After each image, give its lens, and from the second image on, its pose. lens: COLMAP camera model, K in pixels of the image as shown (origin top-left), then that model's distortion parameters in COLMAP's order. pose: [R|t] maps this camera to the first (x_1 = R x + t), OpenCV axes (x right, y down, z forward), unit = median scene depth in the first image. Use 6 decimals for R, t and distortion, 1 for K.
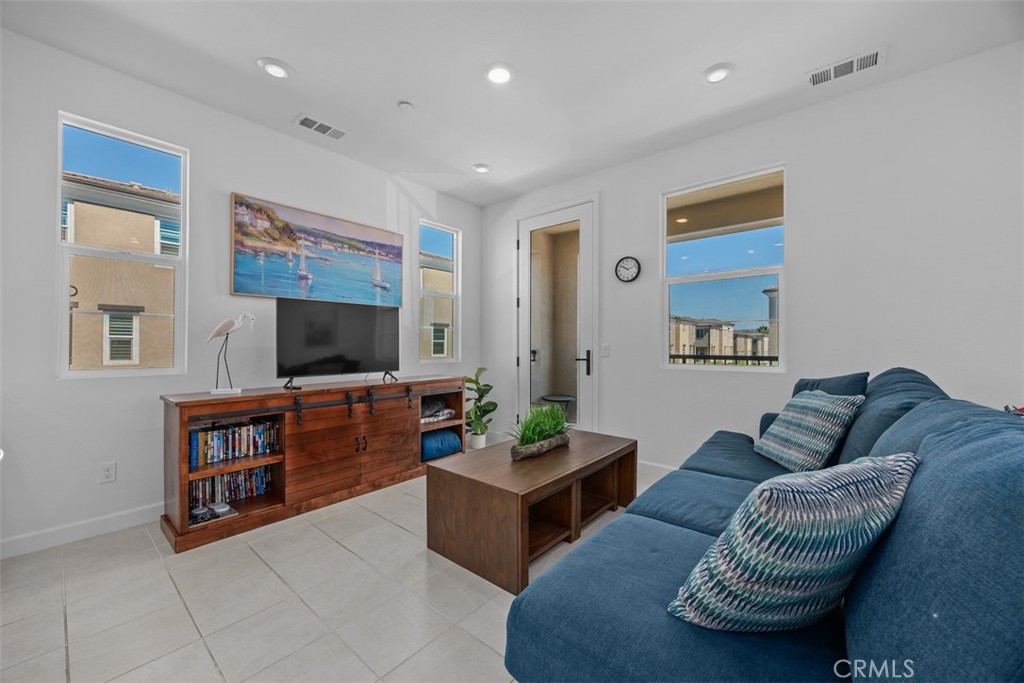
lens RADIAL K [[410.7, 0, 508.4], [0, 410.7, 344.0], [0, 0, 1]] dist [0.018698, 0.000190]
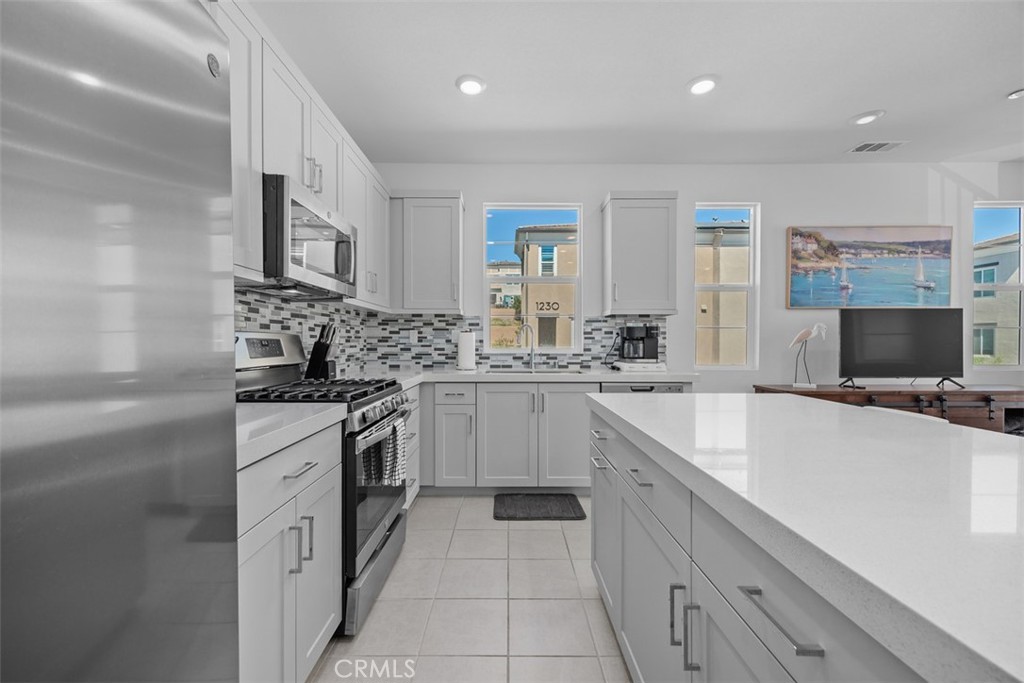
lens RADIAL K [[410.7, 0, 508.4], [0, 410.7, 344.0], [0, 0, 1]] dist [0.018698, 0.000190]
pose [[0.661900, 0.003872, -0.749582, -0.273012], [0.003743, 0.999957, 0.008471, -0.023996], [0.749583, -0.008413, 0.661857, -0.445909]]
